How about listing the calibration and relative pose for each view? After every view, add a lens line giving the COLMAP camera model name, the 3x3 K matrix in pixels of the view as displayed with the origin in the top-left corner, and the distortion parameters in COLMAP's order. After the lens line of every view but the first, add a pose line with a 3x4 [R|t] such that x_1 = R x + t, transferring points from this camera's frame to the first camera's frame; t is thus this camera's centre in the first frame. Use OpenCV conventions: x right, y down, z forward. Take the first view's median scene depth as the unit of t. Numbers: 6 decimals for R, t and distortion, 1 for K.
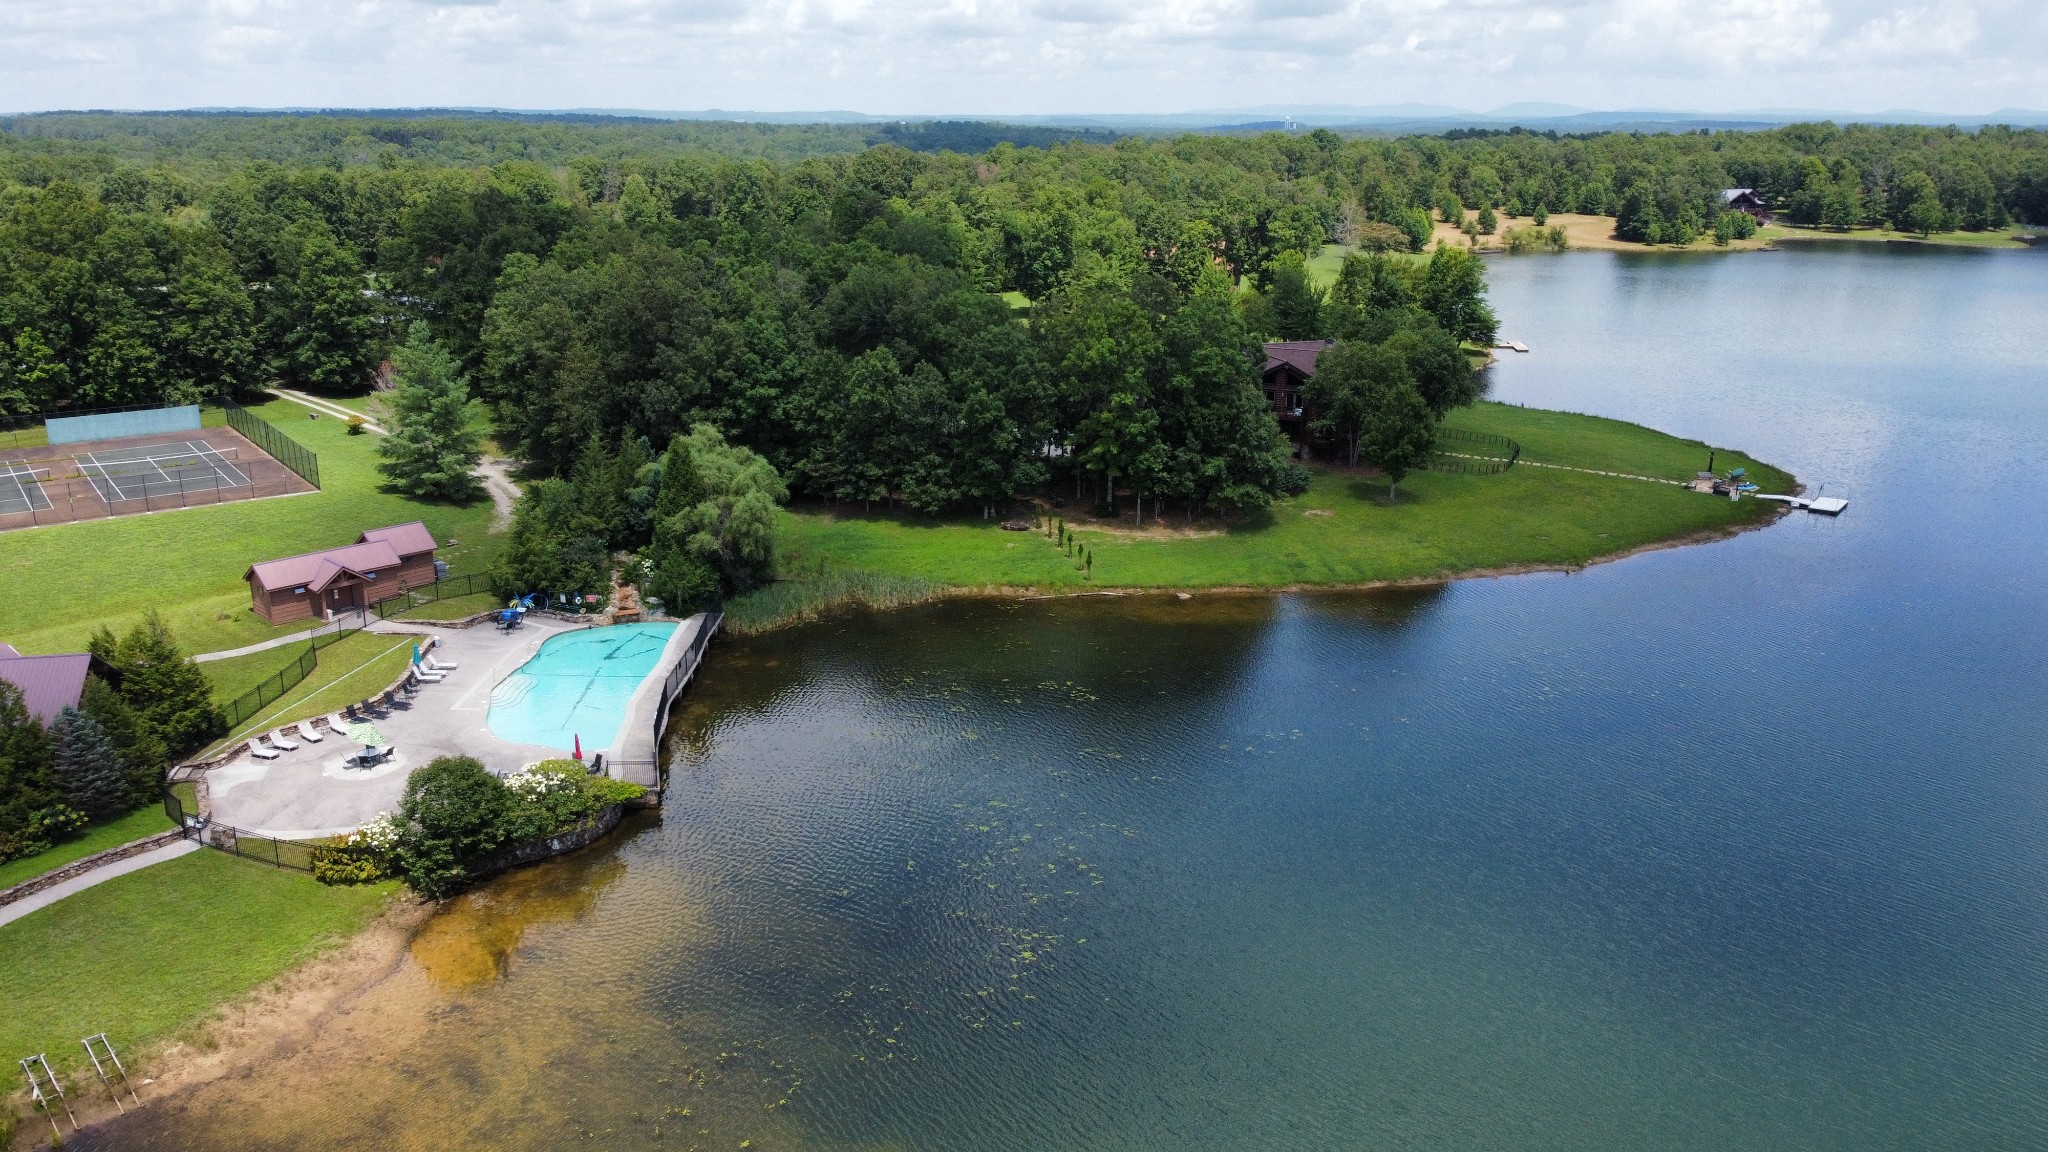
lens RADIAL K [[1550.7, 0, 1024.0], [0, 1550.7, 576.0], [0, 0, 1]] dist [-0.008334, 0.003246]
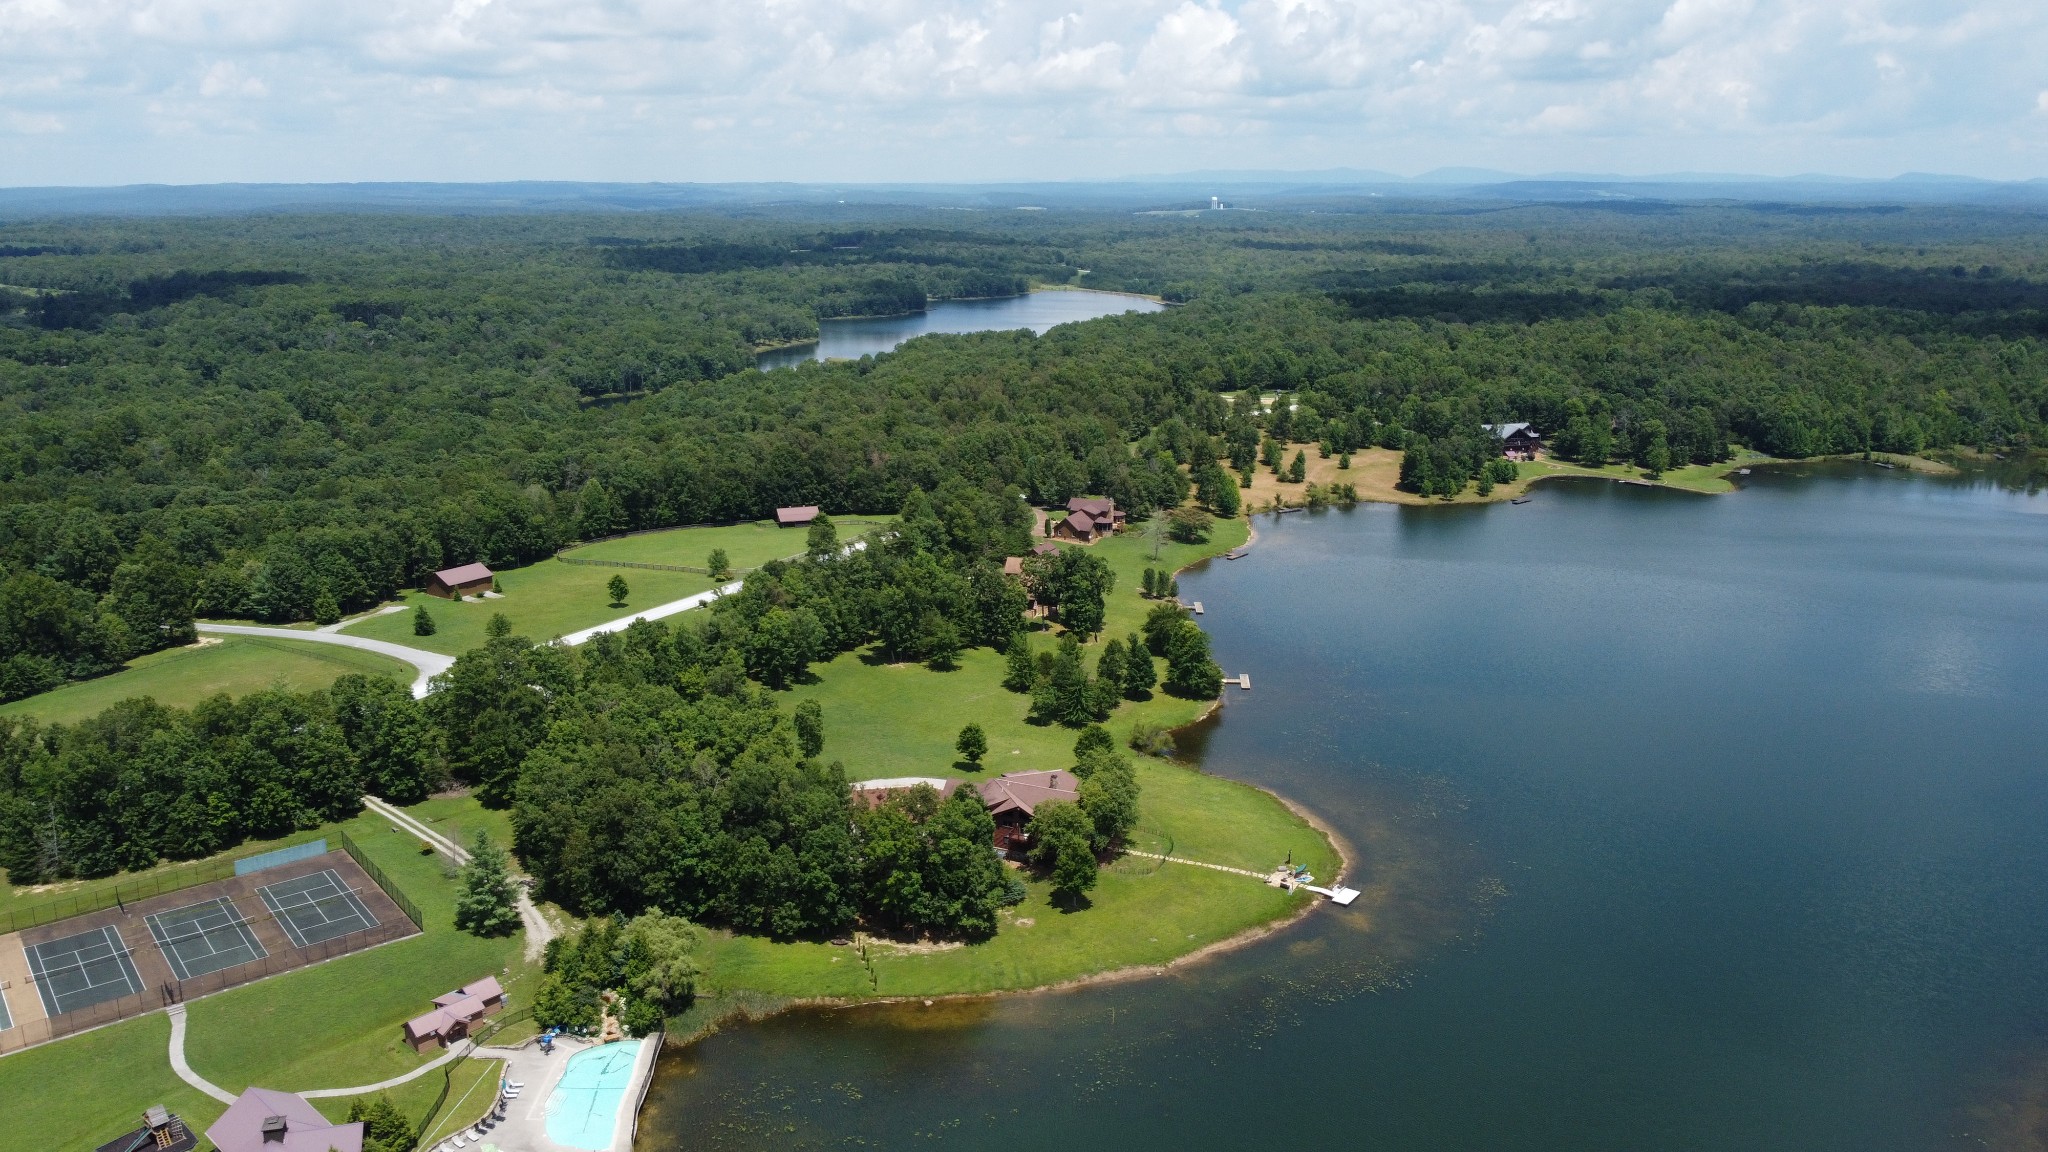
lens RADIAL K [[1542.0, 0, 1024.0], [0, 1542.0, 576.0], [0, 0, 1]] dist [-0.005240, -0.003995]
pose [[0.999212, -0.011083, 0.038110, 0.138621], [0.012615, 0.999113, -0.040183, -0.368811], [-0.037630, 0.040632, 0.998465, -0.713989]]
